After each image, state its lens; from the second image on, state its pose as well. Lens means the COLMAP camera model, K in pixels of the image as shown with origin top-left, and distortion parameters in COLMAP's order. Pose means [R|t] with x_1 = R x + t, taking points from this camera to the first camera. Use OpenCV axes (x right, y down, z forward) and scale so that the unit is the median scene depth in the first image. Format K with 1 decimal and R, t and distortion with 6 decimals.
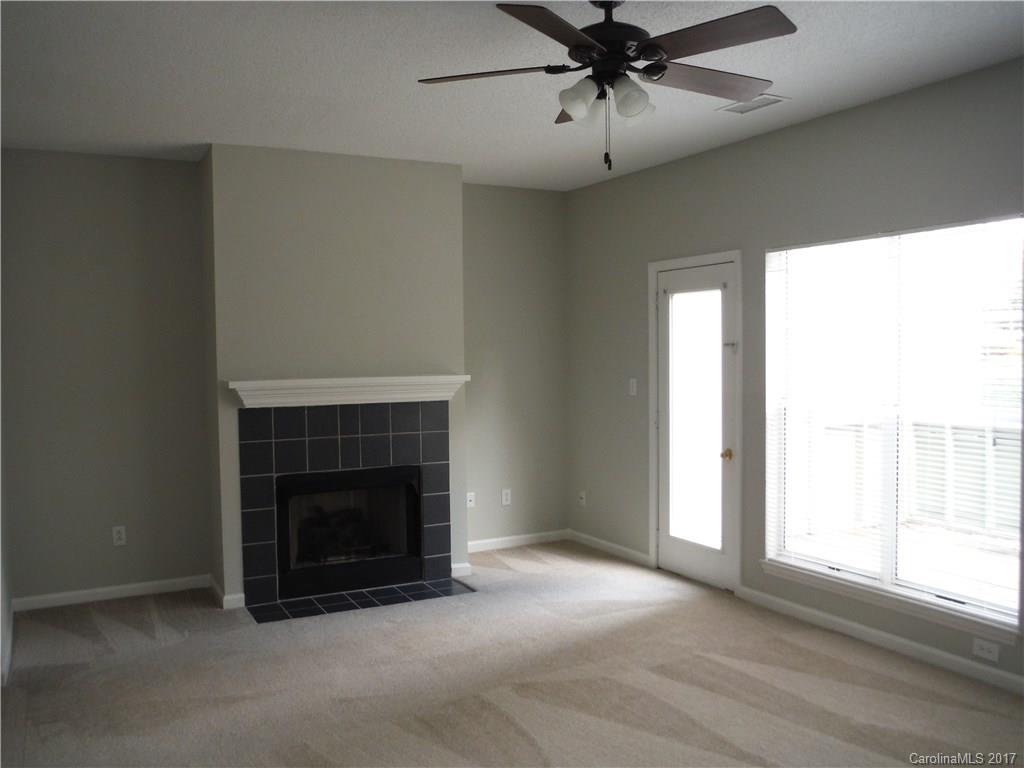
lens RADIAL K [[879.8, 0, 512.0], [0, 879.8, 384.0], [0, 0, 1]] dist [-0.007525, -0.001425]
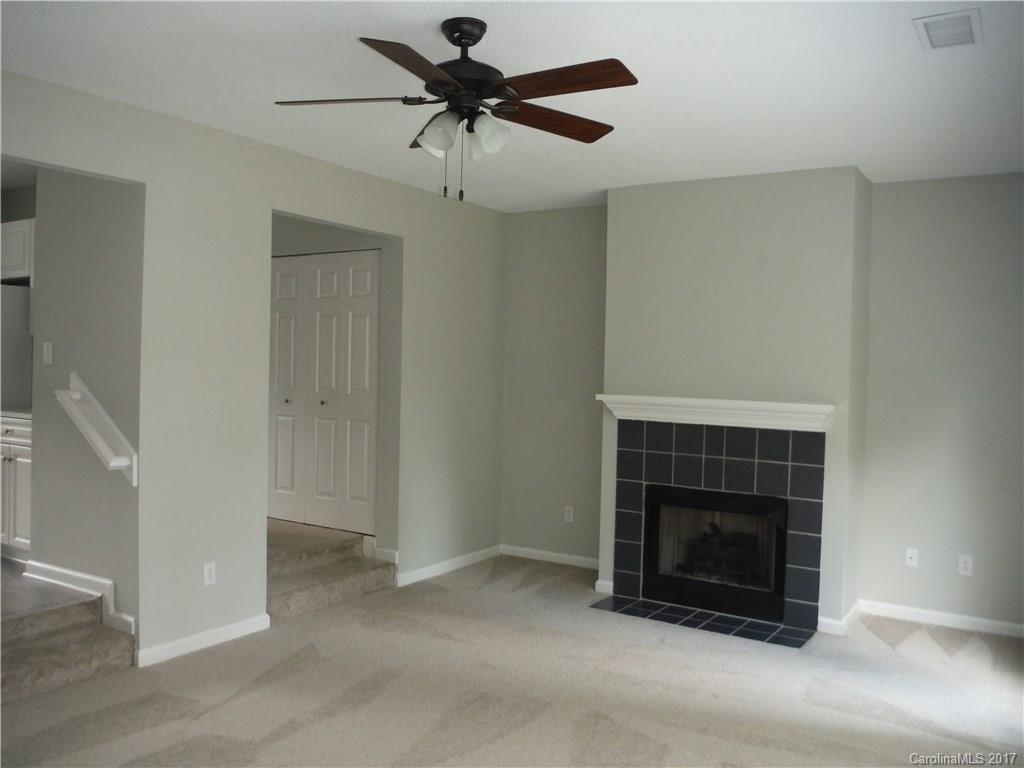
lens RADIAL K [[865.0, 0, 512.0], [0, 865.0, 384.0], [0, 0, 1]] dist [-0.043754, -0.003592]
pose [[0.493725, 0.043774, -0.868516, 0.567180], [-0.070010, 0.997491, 0.010476, -0.018471], [0.866796, 0.055632, 0.495551, 0.314345]]
